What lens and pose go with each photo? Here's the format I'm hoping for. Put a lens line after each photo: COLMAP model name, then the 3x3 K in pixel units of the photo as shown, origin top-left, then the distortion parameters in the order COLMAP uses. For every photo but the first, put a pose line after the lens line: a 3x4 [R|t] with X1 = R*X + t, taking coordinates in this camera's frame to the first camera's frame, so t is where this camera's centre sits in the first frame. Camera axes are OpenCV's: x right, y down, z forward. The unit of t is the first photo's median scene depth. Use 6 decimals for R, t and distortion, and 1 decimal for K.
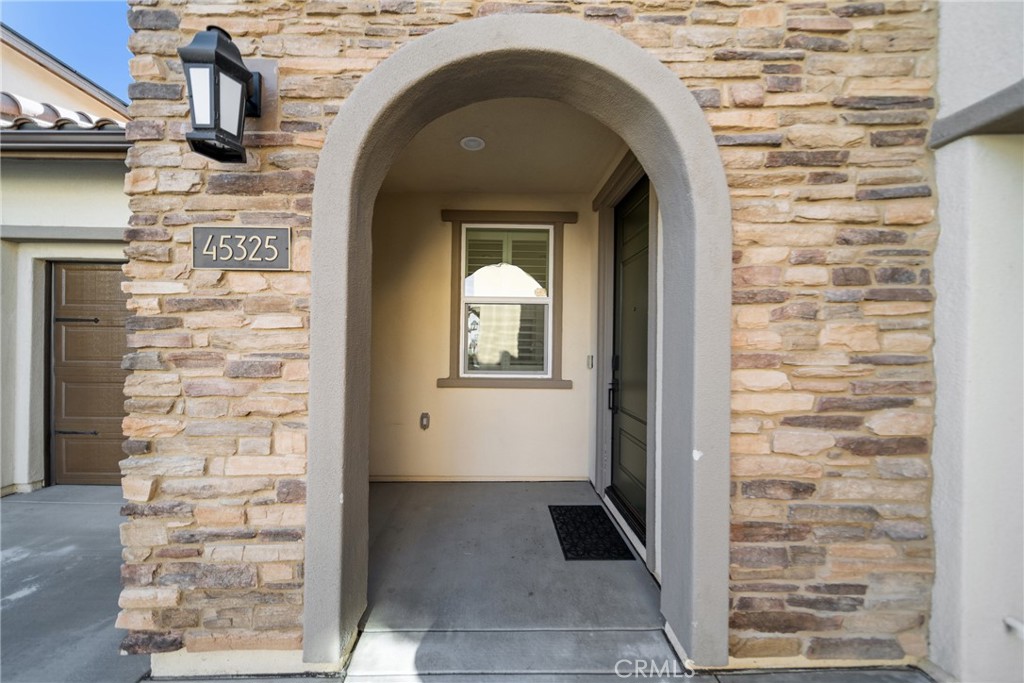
lens RADIAL K [[362.8, 0, 496.3], [0, 362.8, 342.1], [0, 0, 1]] dist [0.003053, -0.000466]
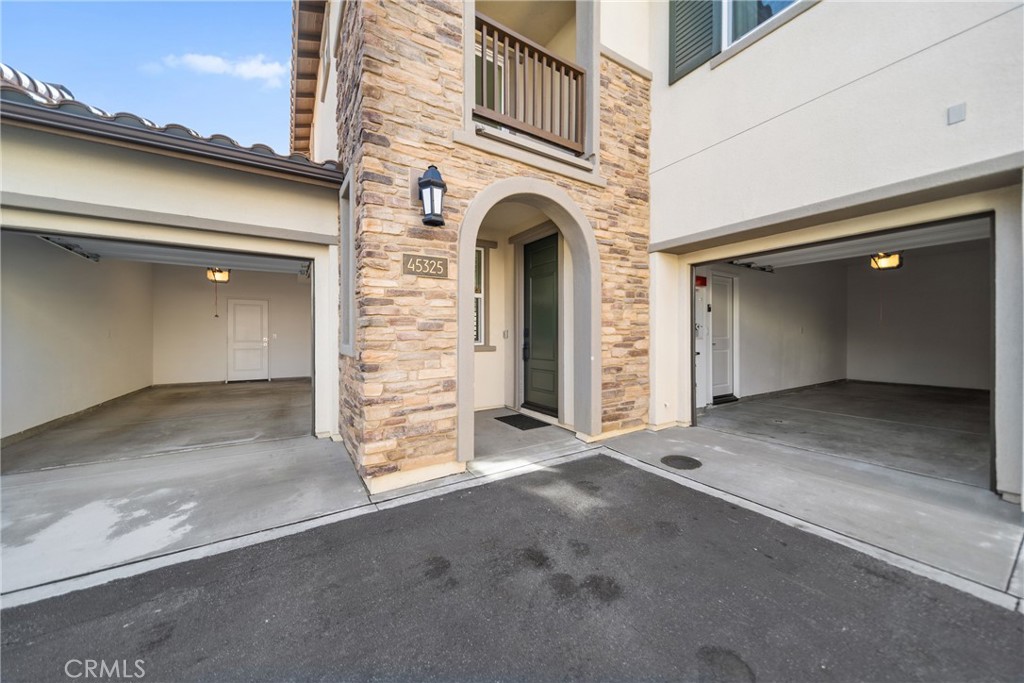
lens RADIAL K [[362.8, 0, 513.0], [0, 362.8, 338.7], [0, 0, 1]] dist [0.003053, -0.000466]
pose [[0.849628, -0.017099, 0.527105, -1.334084], [0.011395, 0.999836, 0.014067, 0.119083], [-0.527259, -0.005946, 0.849684, -0.951571]]
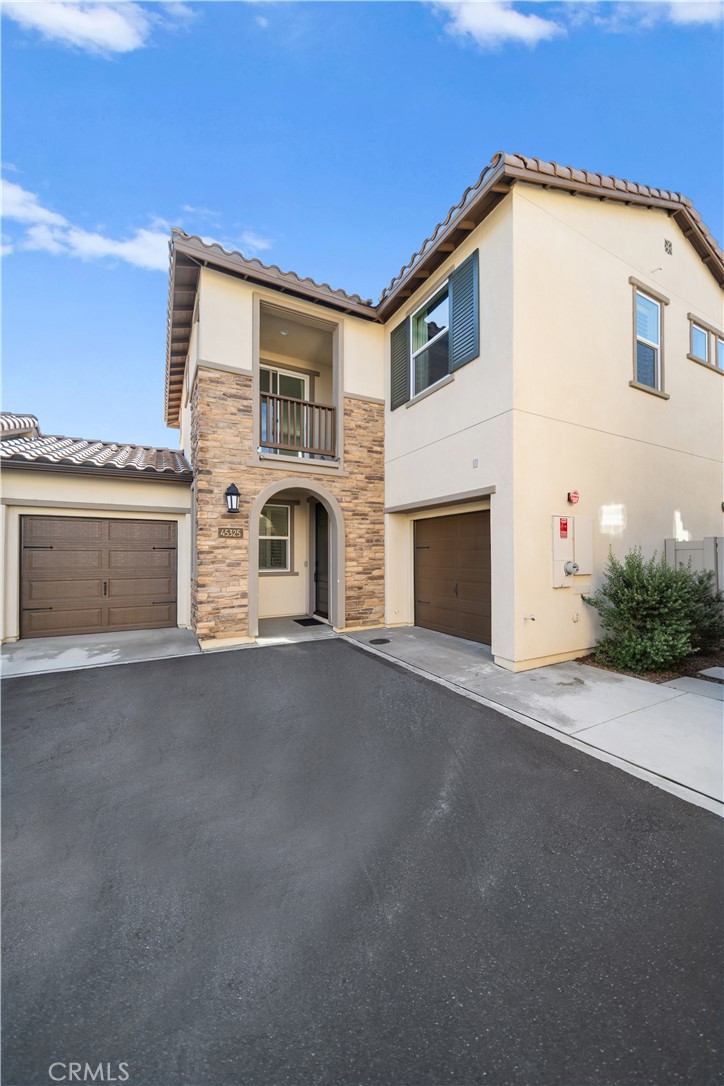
lens RADIAL K [[384.8, 0, 361.6], [0, 384.8, 553.6], [0, 0, 1]] dist [0.003053, -0.000466]
pose [[0.887798, -0.009760, 0.460130, -1.333492], [0.011679, 0.999931, -0.001325, -0.015142], [-0.460085, 0.006550, 0.887851, -3.250005]]
